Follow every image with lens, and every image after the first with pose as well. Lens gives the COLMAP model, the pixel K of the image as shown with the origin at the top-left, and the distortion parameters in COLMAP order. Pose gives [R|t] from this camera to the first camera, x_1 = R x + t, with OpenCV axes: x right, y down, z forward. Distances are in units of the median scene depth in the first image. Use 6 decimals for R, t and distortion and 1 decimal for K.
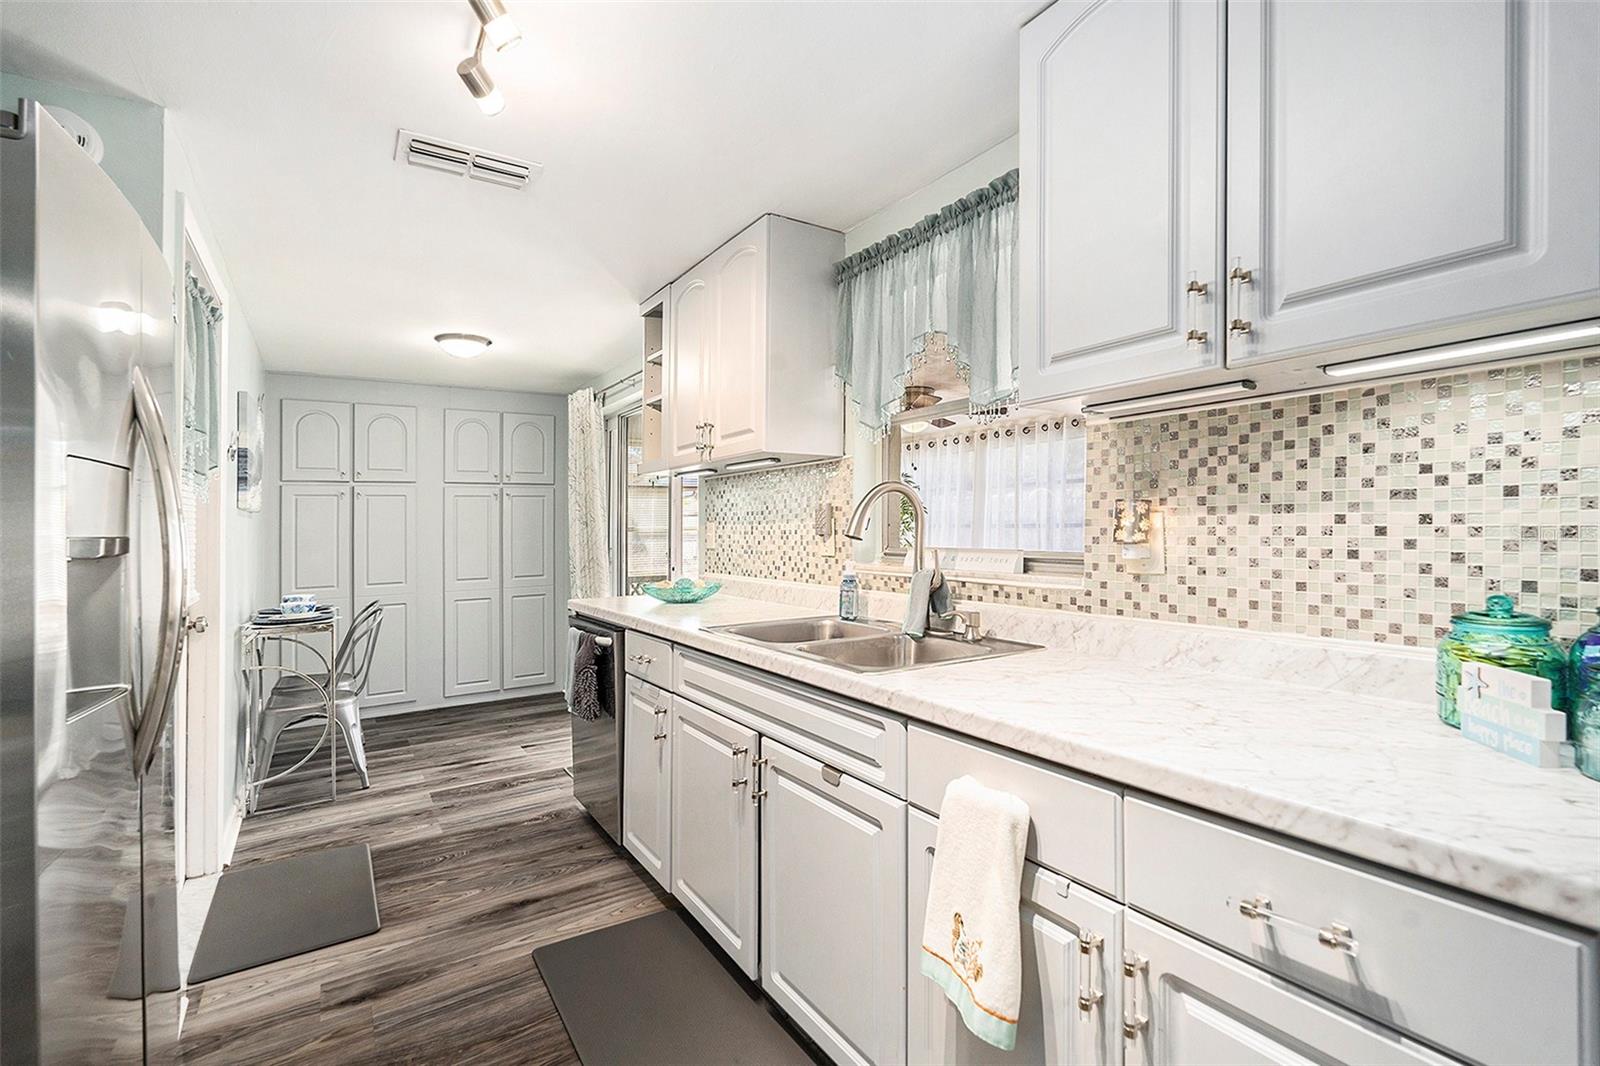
lens RADIAL K [[760.5, 0, 799.3], [0, 760.5, 546.2], [0, 0, 1]] dist [0.037966, 0.000925]
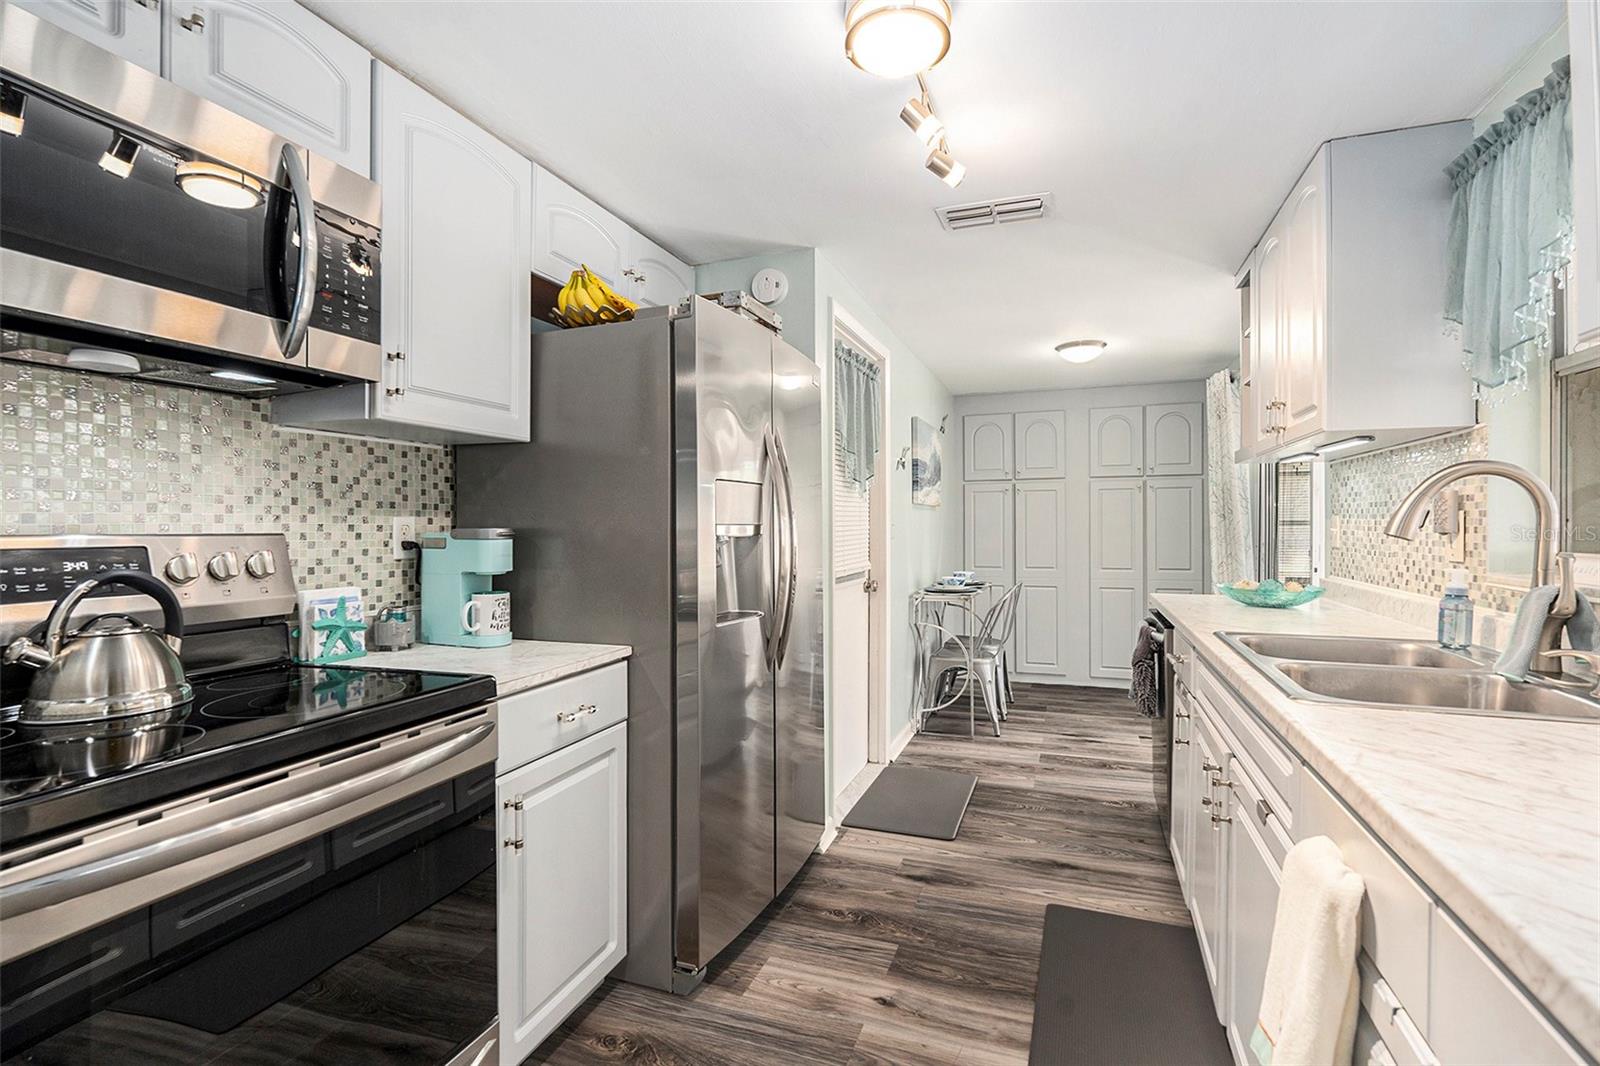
lens RADIAL K [[760.5, 0, 799.3], [0, 760.5, 546.2], [0, 0, 1]] dist [0.037966, 0.000925]
pose [[0.617566, 0.035895, -0.785700, 0.204033], [-0.026390, 0.999341, 0.024913, -0.003681], [0.786076, 0.005349, 0.618106, 0.026855]]
